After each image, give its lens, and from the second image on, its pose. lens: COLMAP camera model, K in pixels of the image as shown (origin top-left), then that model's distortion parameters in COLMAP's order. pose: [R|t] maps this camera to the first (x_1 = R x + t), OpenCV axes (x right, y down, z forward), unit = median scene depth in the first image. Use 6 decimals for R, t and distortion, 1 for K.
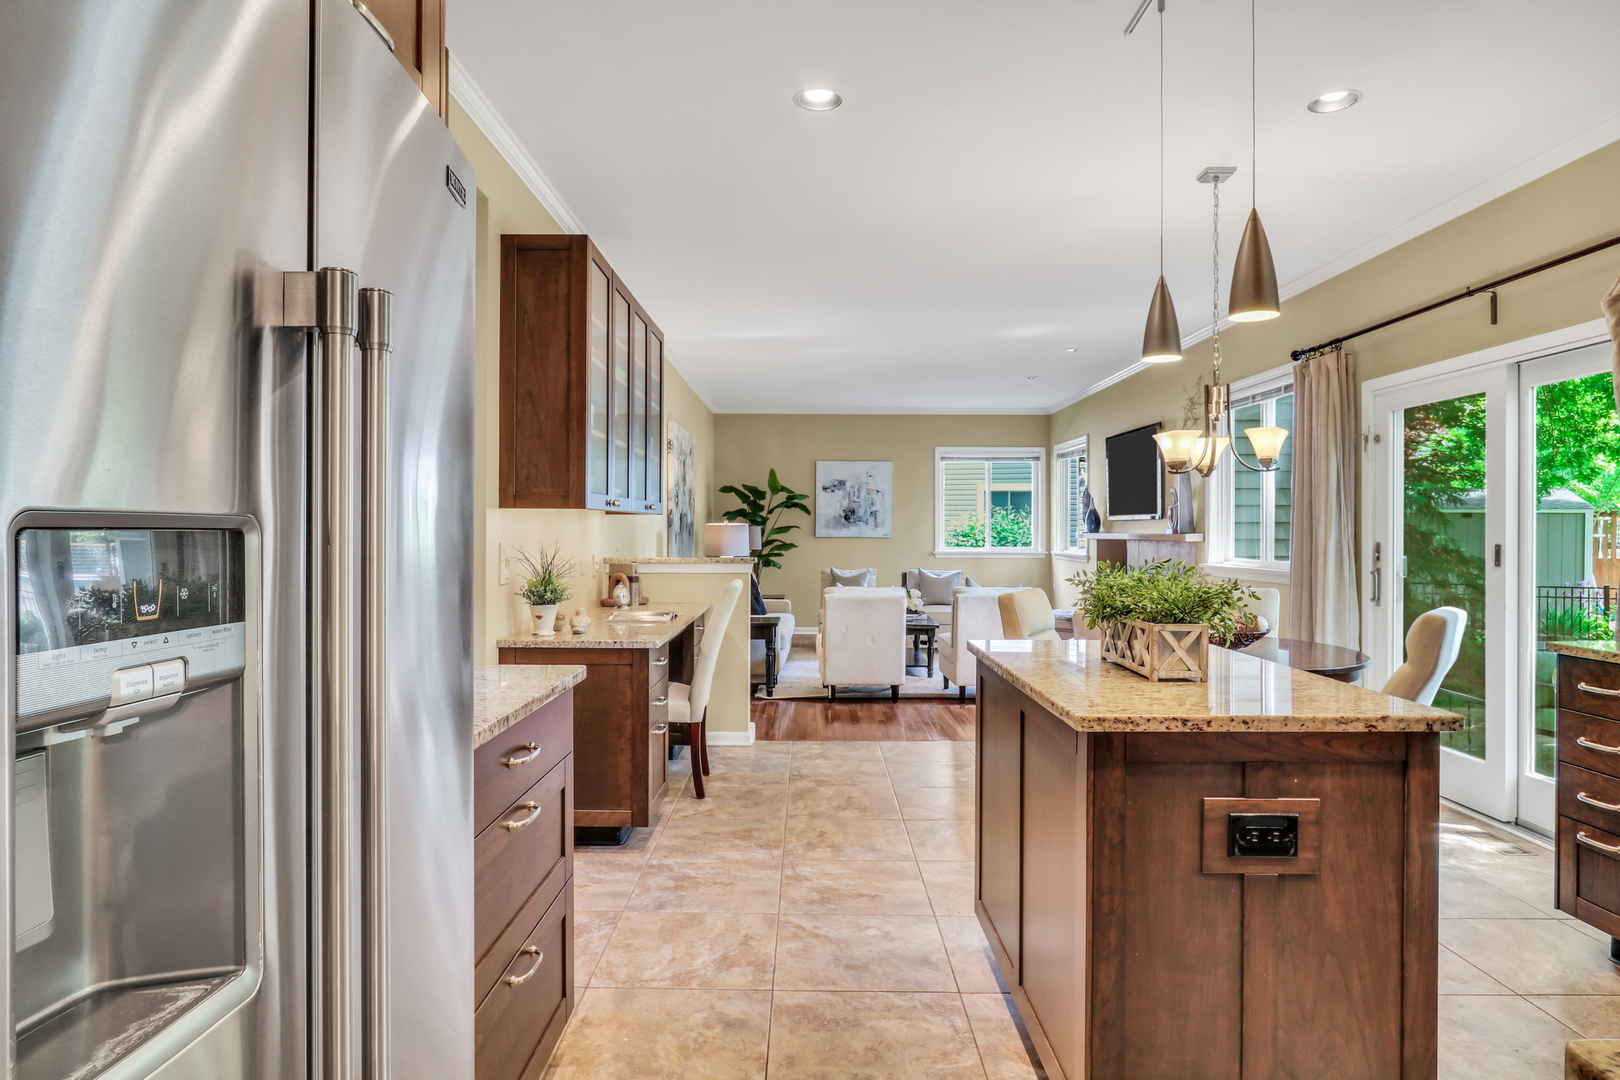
lens RADIAL K [[943.0, 0, 810.1], [0, 943.0, 527.4], [0, 0, 1]] dist [-0.014792, 0.006763]
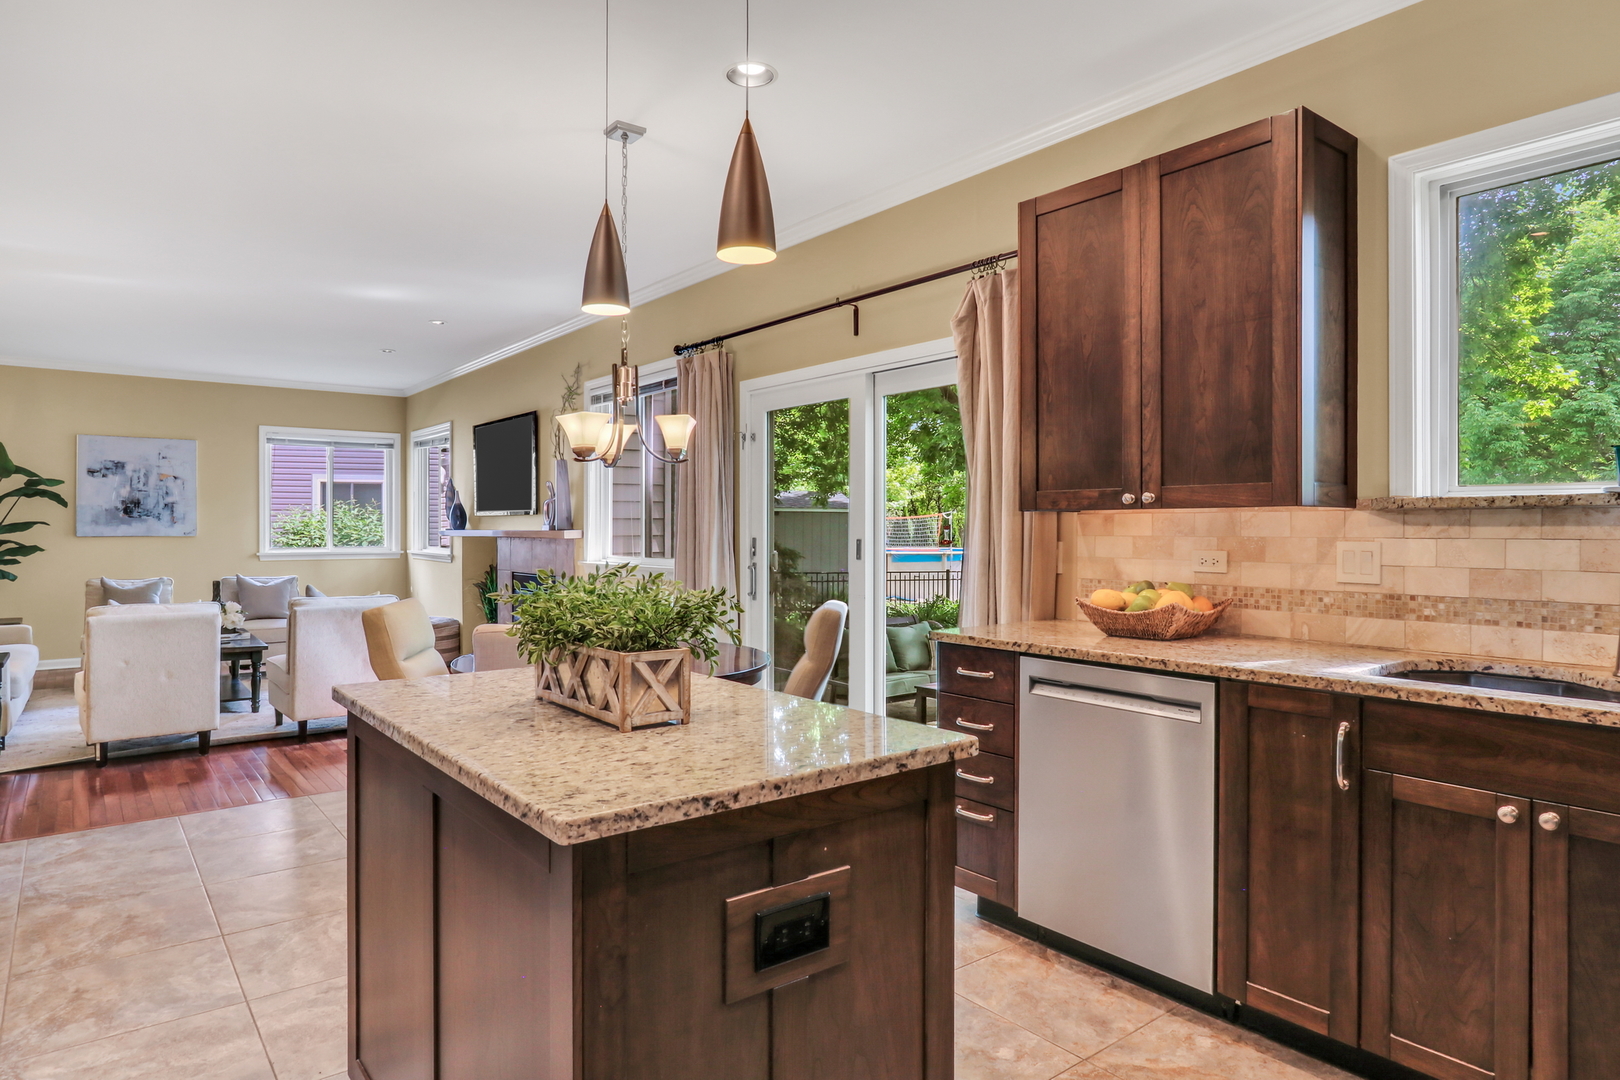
lens RADIAL K [[943.0, 0, 808.3], [0, 943.0, 530.6], [0, 0, 1]] dist [-0.014792, 0.006763]
pose [[0.786852, -0.004936, 0.617122, 0.009521], [0.000410, 0.999972, 0.007475, 0.000250], [-0.617141, -0.005629, 0.786832, 0.140148]]
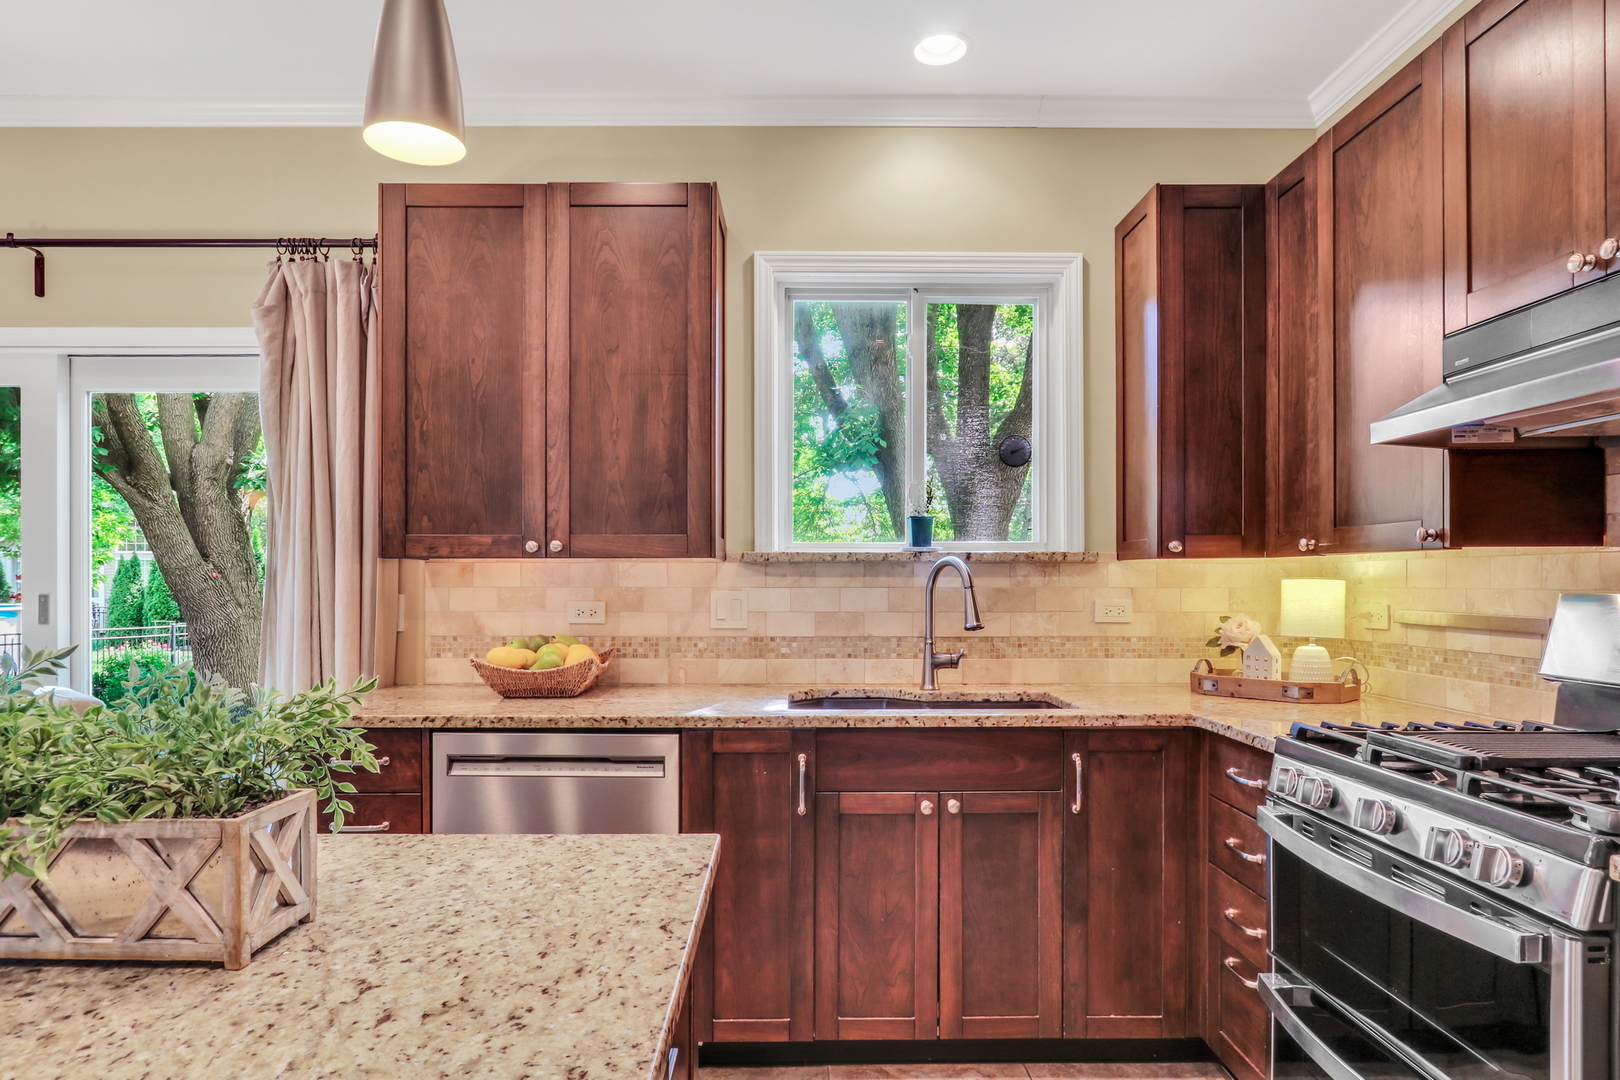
lens RADIAL K [[943.0, 0, 789.8], [0, 943.0, 586.2], [0, 0, 1]] dist [-0.014792, 0.006763]
pose [[-0.000884, -0.012256, 0.999924, -0.009548], [-0.003570, 0.999919, 0.012253, 0.000313], [-0.999993, -0.003558, -0.000928, 0.327634]]
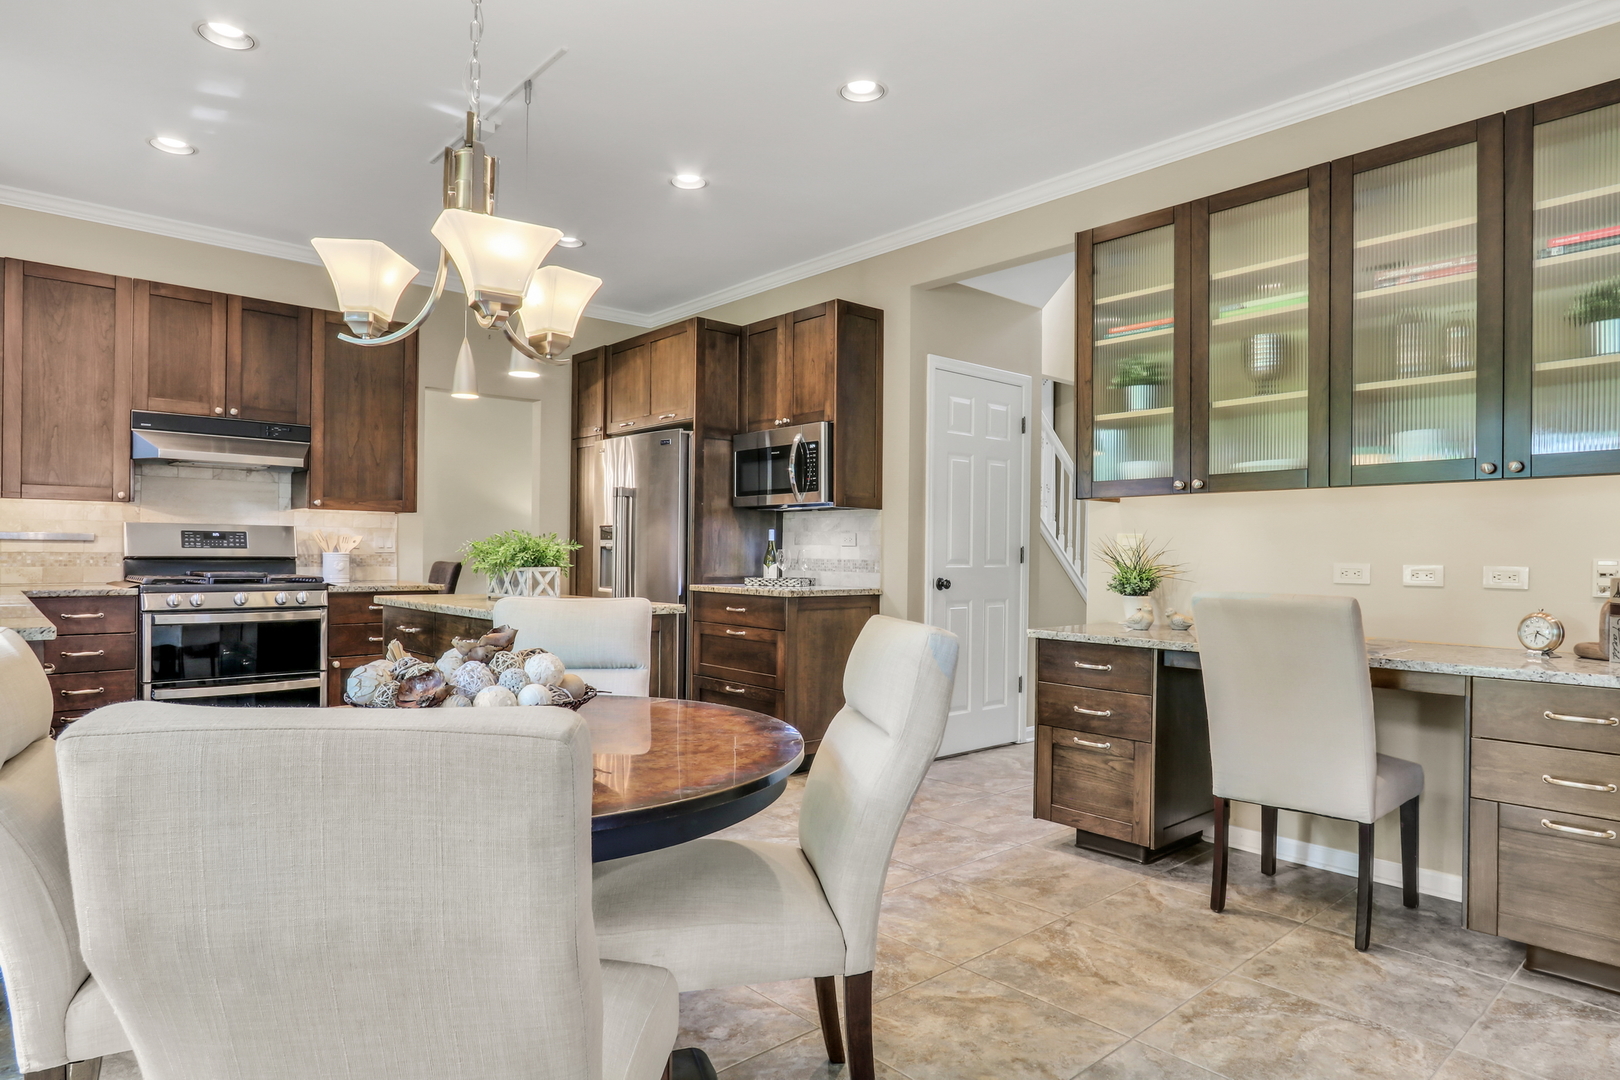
lens RADIAL K [[943.0, 0, 801.7], [0, 943.0, 543.5], [0, 0, 1]] dist [-0.014792, 0.006763]
pose [[-0.750159, -0.018633, -0.660995, 0.480585], [-0.010776, 0.999815, -0.015955, 0.034572], [0.661170, -0.004846, -0.750221, 1.134931]]
